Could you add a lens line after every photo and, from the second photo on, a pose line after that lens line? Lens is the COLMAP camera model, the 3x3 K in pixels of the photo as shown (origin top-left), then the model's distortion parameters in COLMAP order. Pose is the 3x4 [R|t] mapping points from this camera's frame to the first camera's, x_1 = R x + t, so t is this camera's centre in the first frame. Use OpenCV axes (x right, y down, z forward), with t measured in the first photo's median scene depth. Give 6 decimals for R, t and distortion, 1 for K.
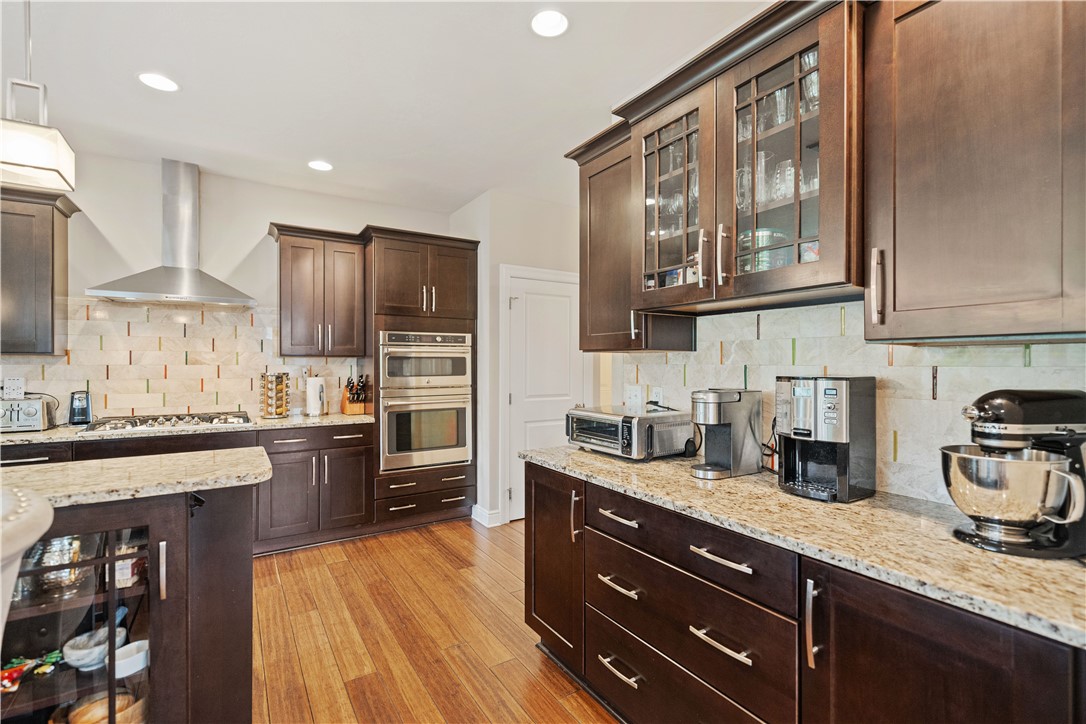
lens RADIAL K [[486.2, 0, 554.5], [0, 486.2, 364.2], [0, 0, 1]] dist [0.001179, 0.000276]
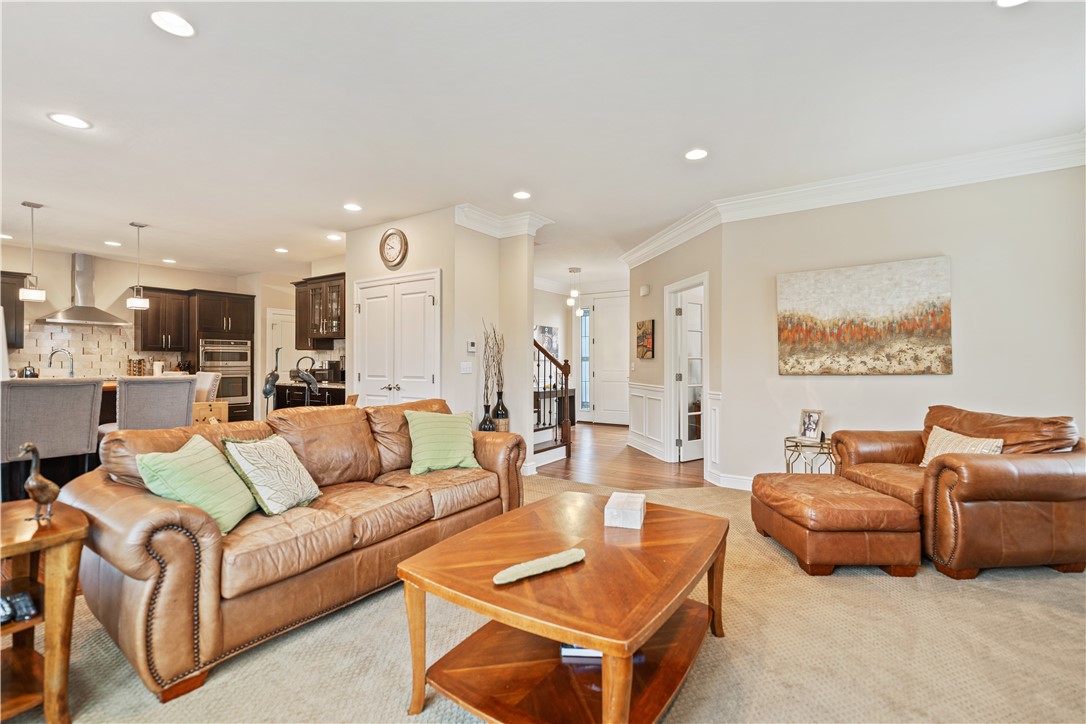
lens RADIAL K [[474.3, 0, 545.6], [0, 474.3, 361.2], [0, 0, 1]] dist [0.002001, 0.000347]
pose [[0.920256, 0.002350, 0.391311, 0.359863], [0.000020, 0.999982, -0.006052, 0.067405], [-0.391318, 0.005577, 0.920239, -2.516428]]
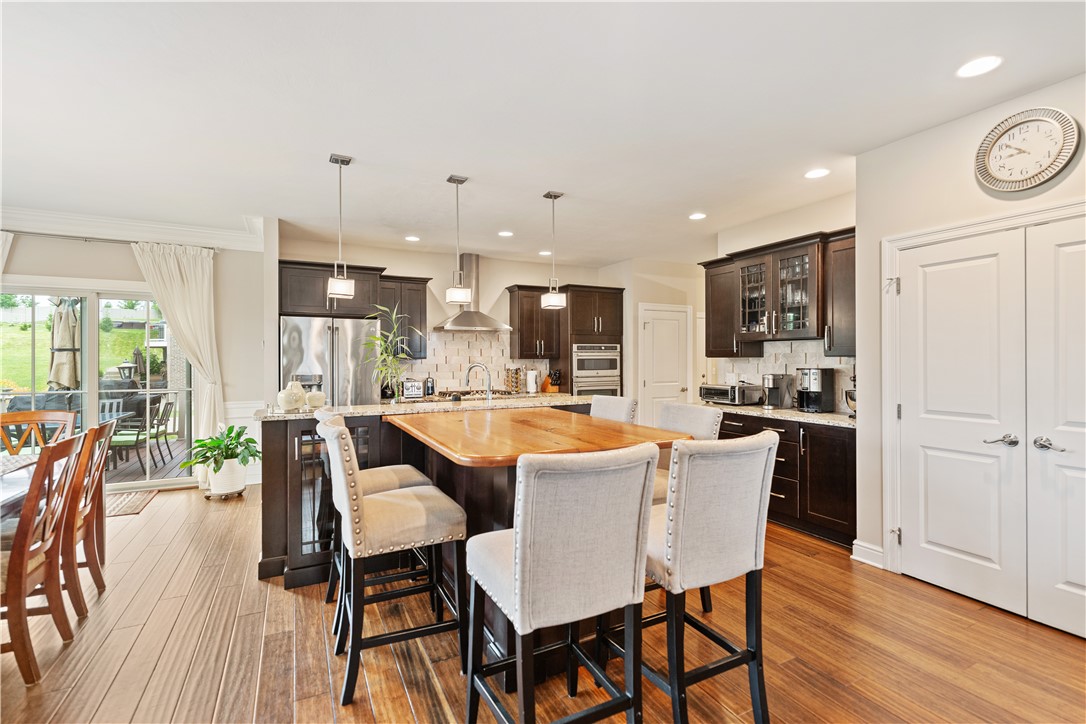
lens RADIAL K [[491.2, 0, 557.3], [0, 491.2, 359.3], [0, 0, 1]] dist [-0.002328, 0.000173]
pose [[0.995254, -0.003320, -0.097252, -0.424035], [0.003101, 0.999992, -0.002397, -0.015959], [0.097259, 0.002084, 0.995257, -1.310593]]
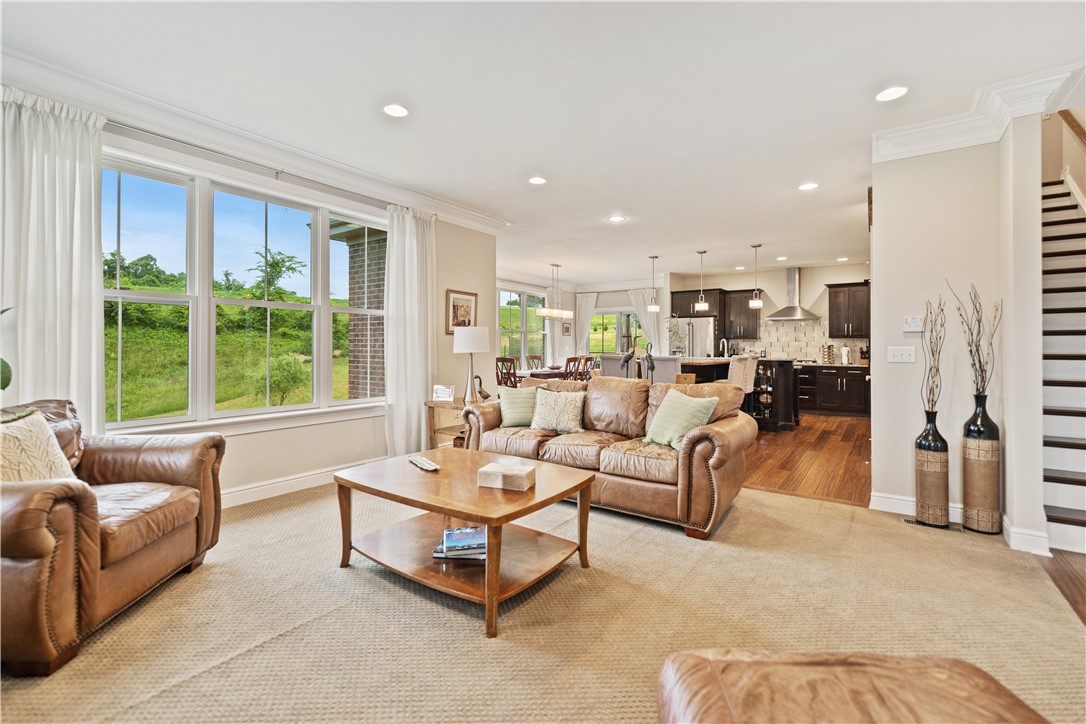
lens RADIAL K [[479.7, 0, 539.3], [0, 479.7, 345.6], [0, 0, 1]] dist [0.001968, 0.000275]
pose [[0.351367, -0.003407, -0.936232, 1.971152], [-0.005081, 0.999972, -0.005546, 0.071005], [0.936224, 0.006706, 0.351339, -2.007458]]
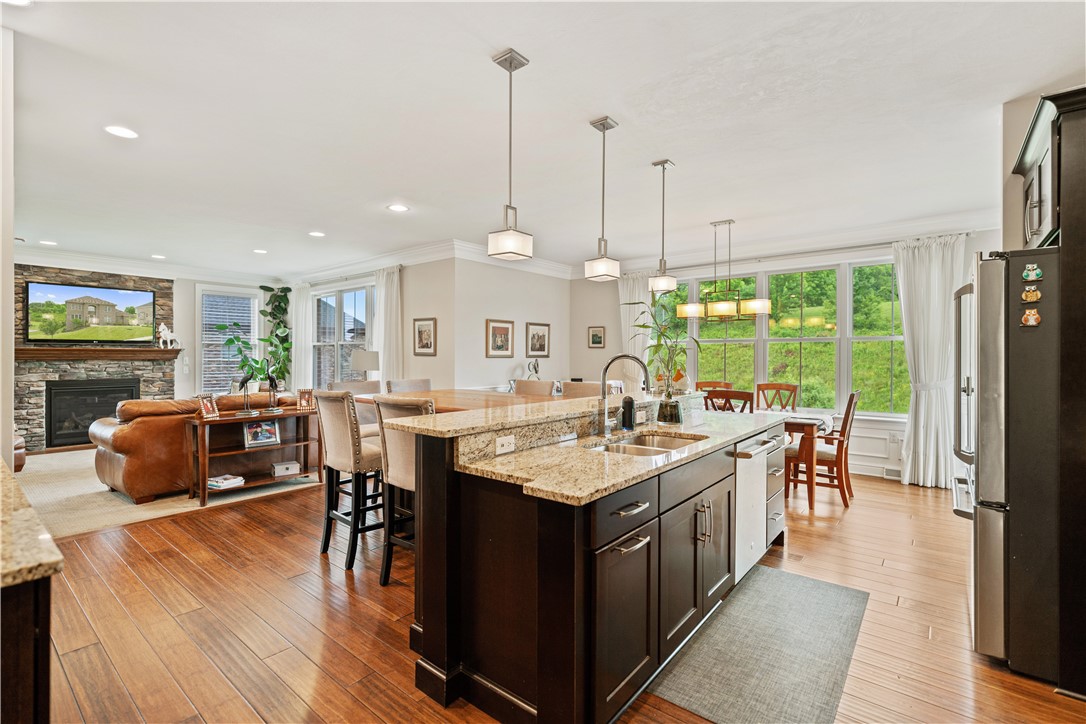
lens RADIAL K [[489.5, 0, 546.4], [0, 489.5, 359.0], [0, 0, 1]] dist [0.004505, 0.001117]
pose [[-0.953776, -0.002536, -0.300508, -0.354159], [-0.005551, 0.999942, 0.009179, -0.007610], [0.300468, 0.010423, -0.953735, 1.639237]]
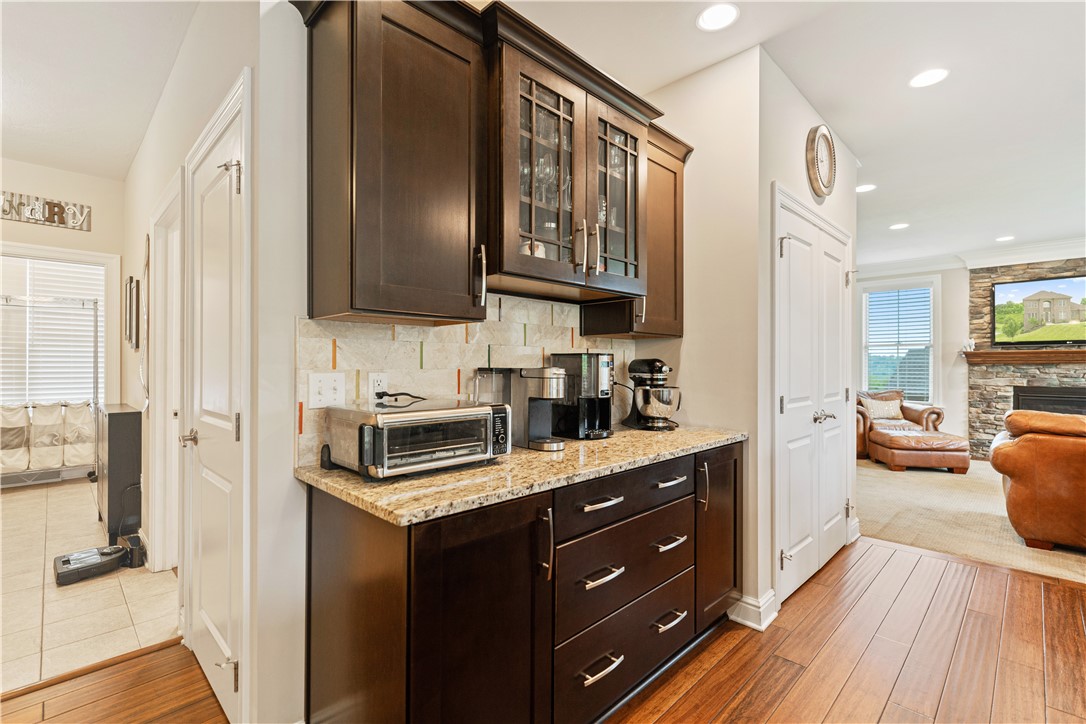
lens RADIAL K [[489.5, 0, 546.4], [0, 489.5, 359.0], [0, 0, 1]] dist [0.004505, 0.001117]
pose [[-0.196524, 0.006410, 0.980478, -0.595405], [-0.000163, 0.999978, -0.006570, 0.036130], [-0.980499, -0.001451, -0.196519, 1.007277]]
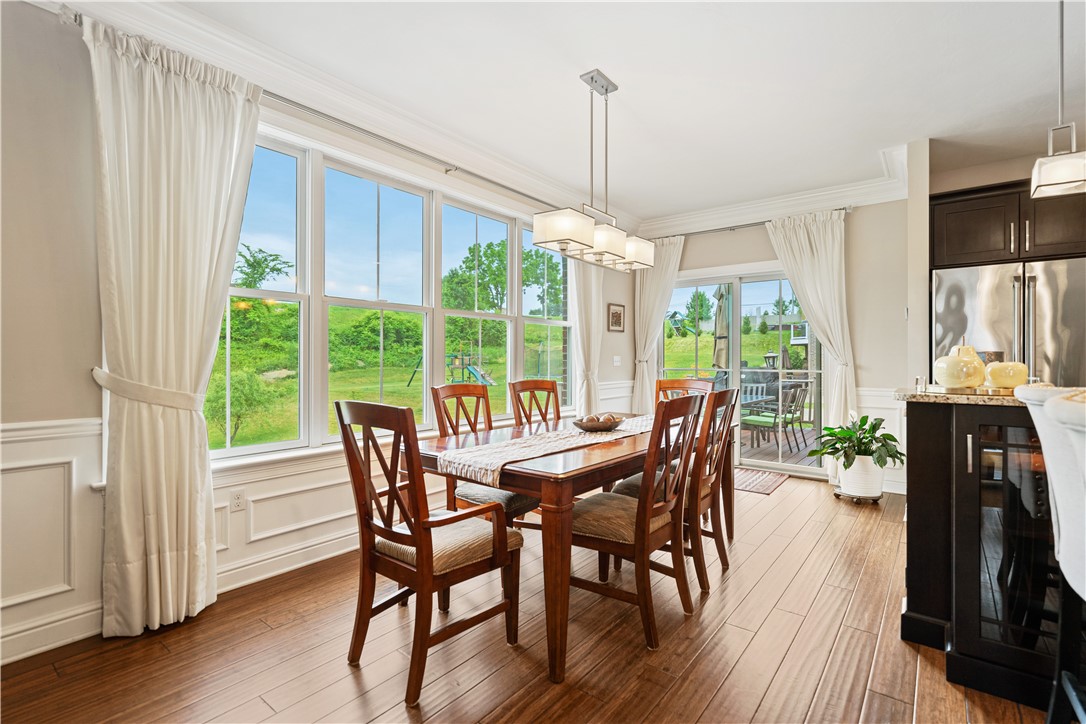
lens RADIAL K [[502.6, 0, 537.9], [0, 502.6, 359.7], [0, 0, 1]] dist [0.001646, -0.000311]
pose [[0.300912, -0.001438, -0.953651, -0.699870], [-0.001189, 0.999998, -0.001884, 0.074445], [0.953651, 0.001701, 0.300909, -0.954409]]
